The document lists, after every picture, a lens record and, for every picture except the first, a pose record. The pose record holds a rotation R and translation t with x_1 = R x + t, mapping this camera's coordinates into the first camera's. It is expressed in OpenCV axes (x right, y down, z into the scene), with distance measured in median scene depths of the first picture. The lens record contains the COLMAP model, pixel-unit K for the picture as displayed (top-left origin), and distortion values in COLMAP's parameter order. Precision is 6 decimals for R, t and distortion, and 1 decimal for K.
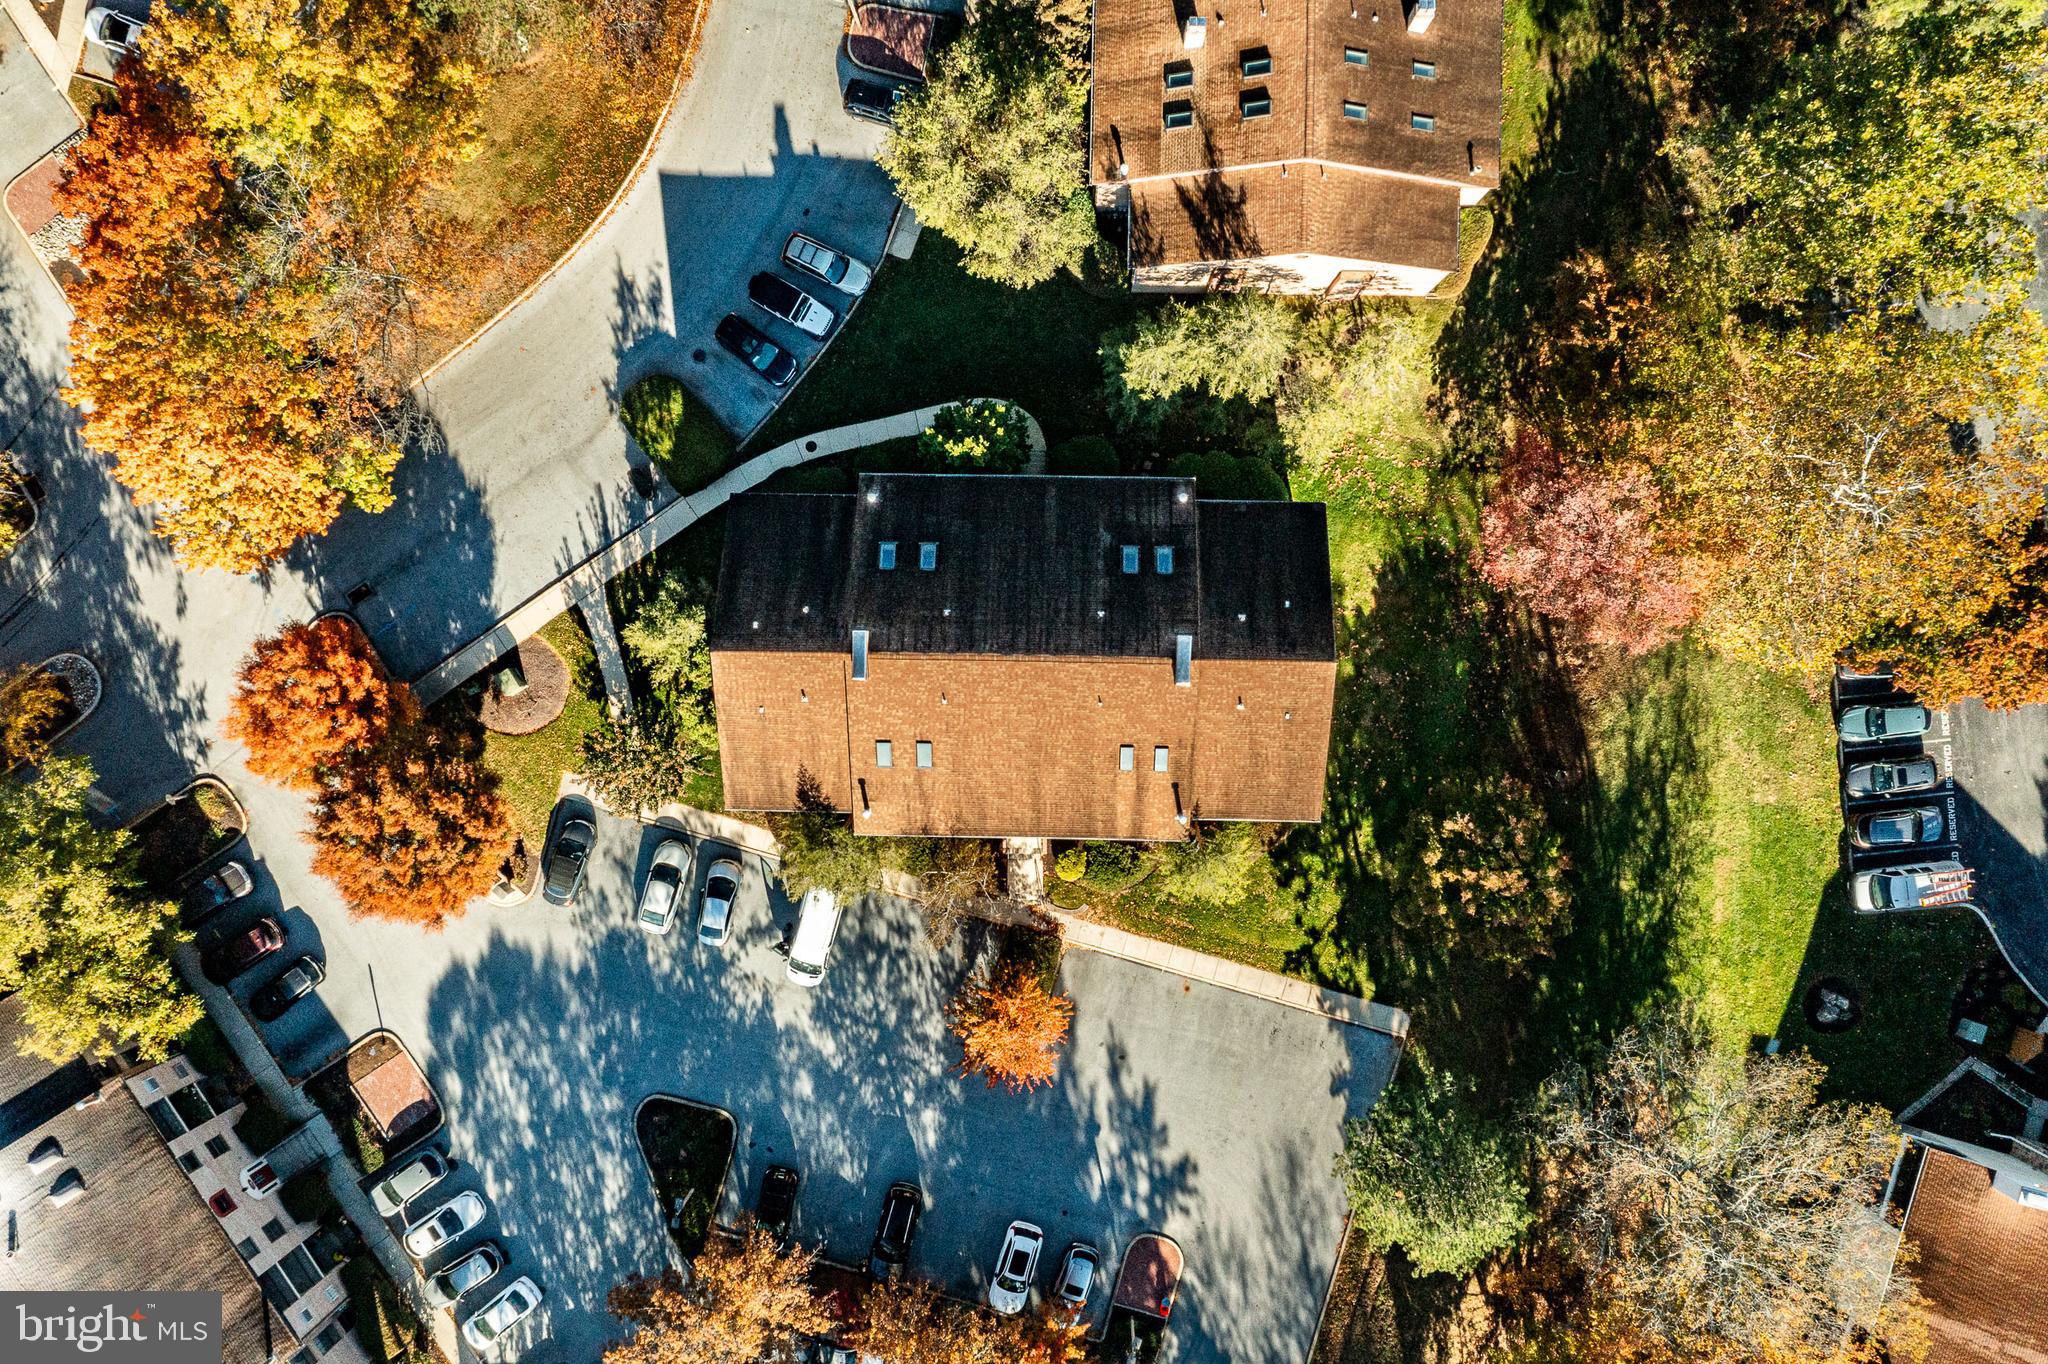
lens RADIAL K [[1660.7, 0, 1031.5], [0, 1660.7, 681.4], [0, 0, 1]] dist [-0.003041, 0.000694]
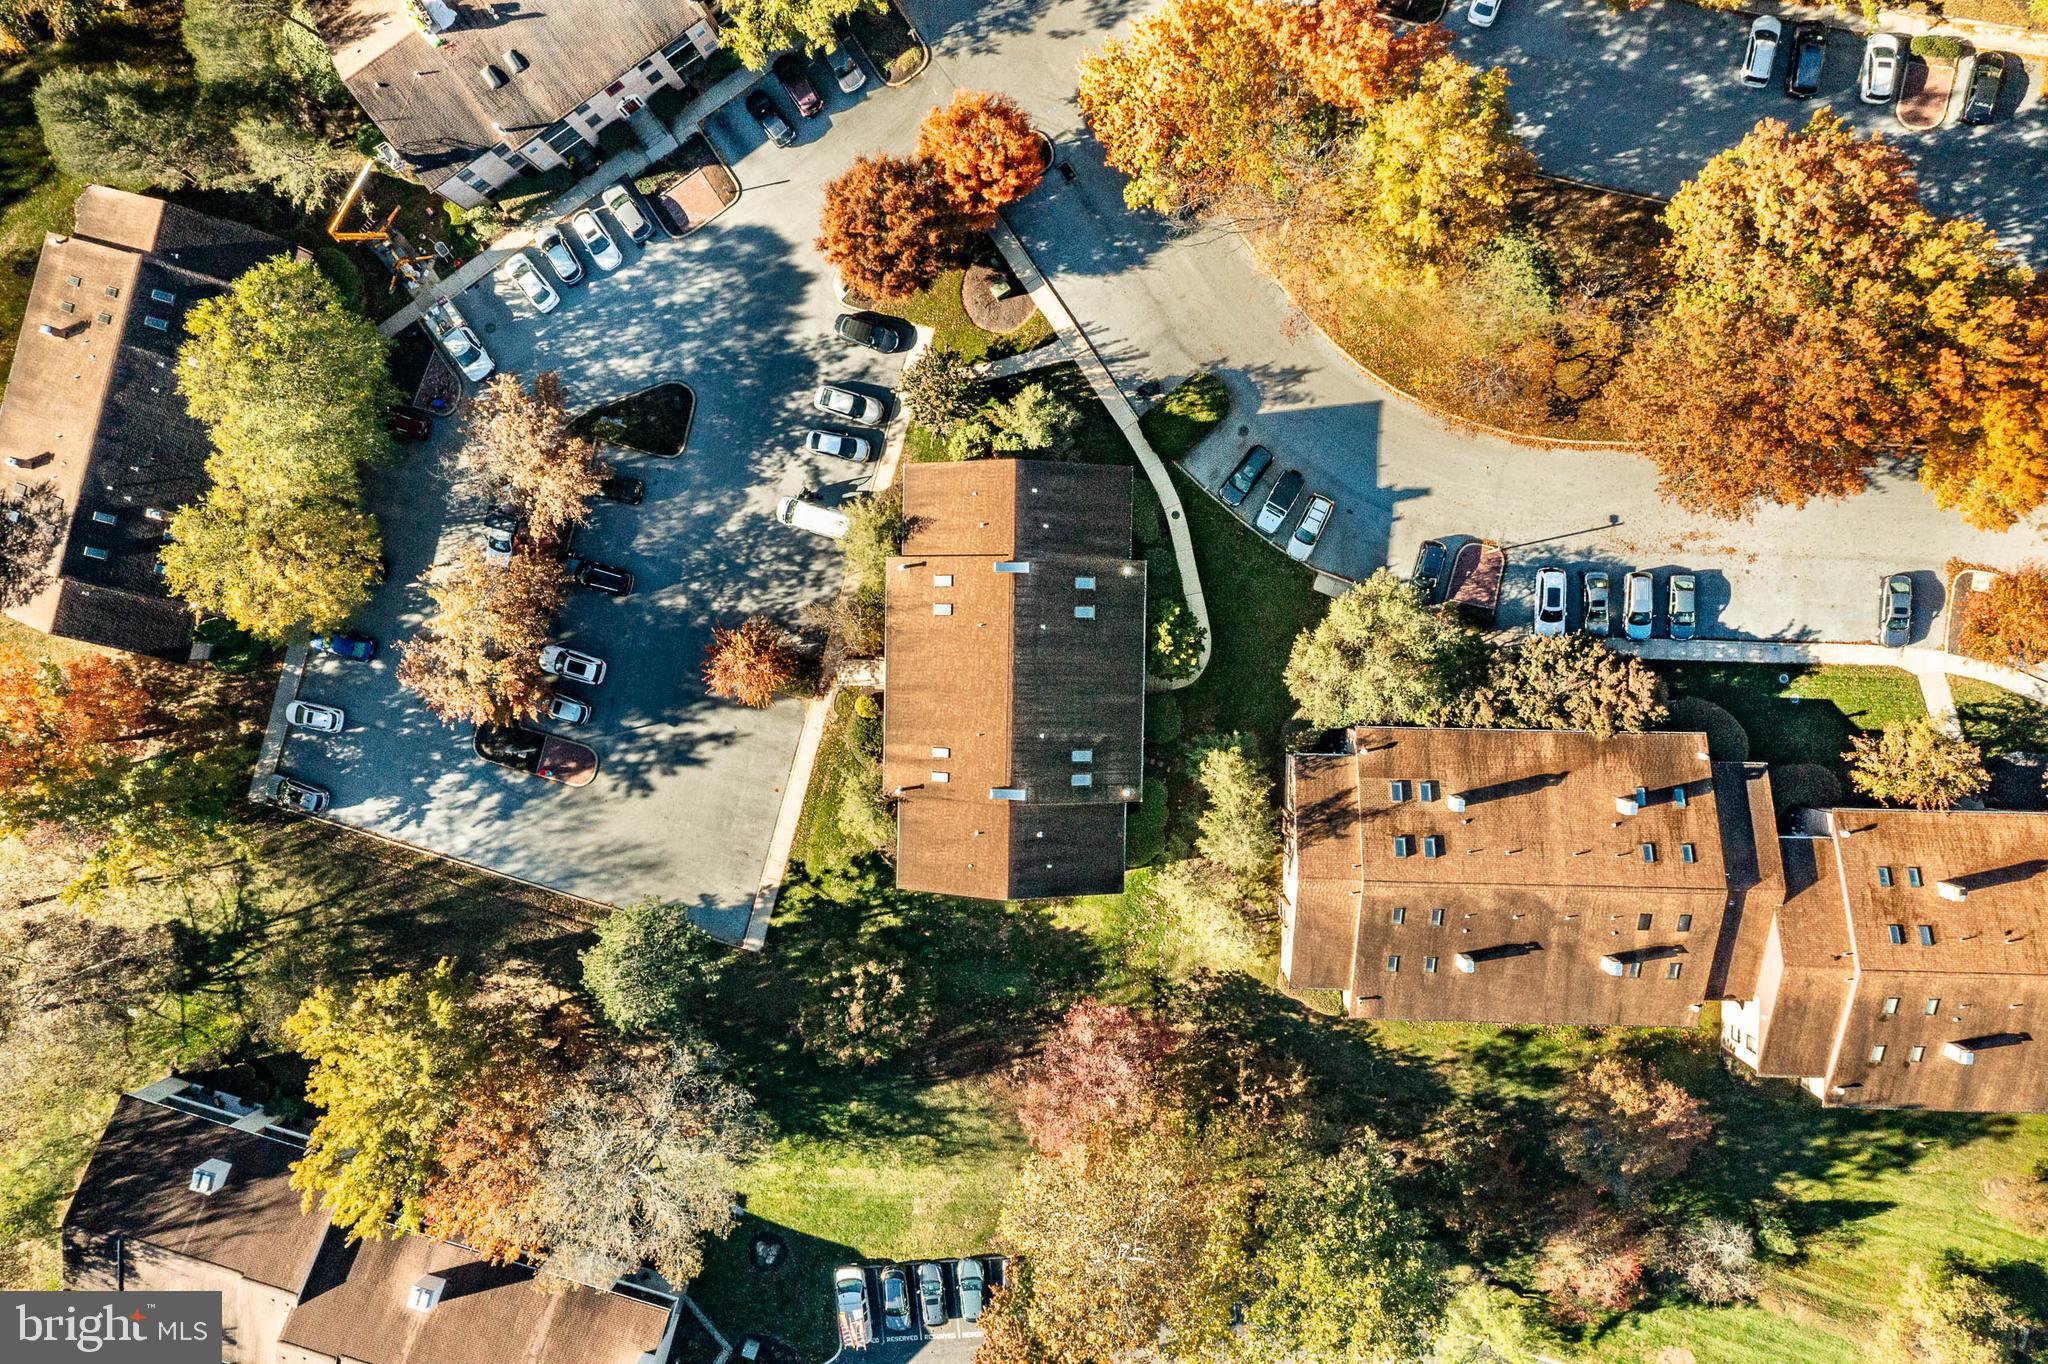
lens RADIAL K [[1935.6, 0, 1030.2], [0, 1935.6, 684.2], [0, 0, 1]] dist [0.017416, 0.004117]
pose [[-0.000600, 0.997754, 0.066976, -0.102136], [-0.999349, -0.003013, 0.035943, -0.081534], [0.036064, -0.066911, 0.997107, -0.584822]]
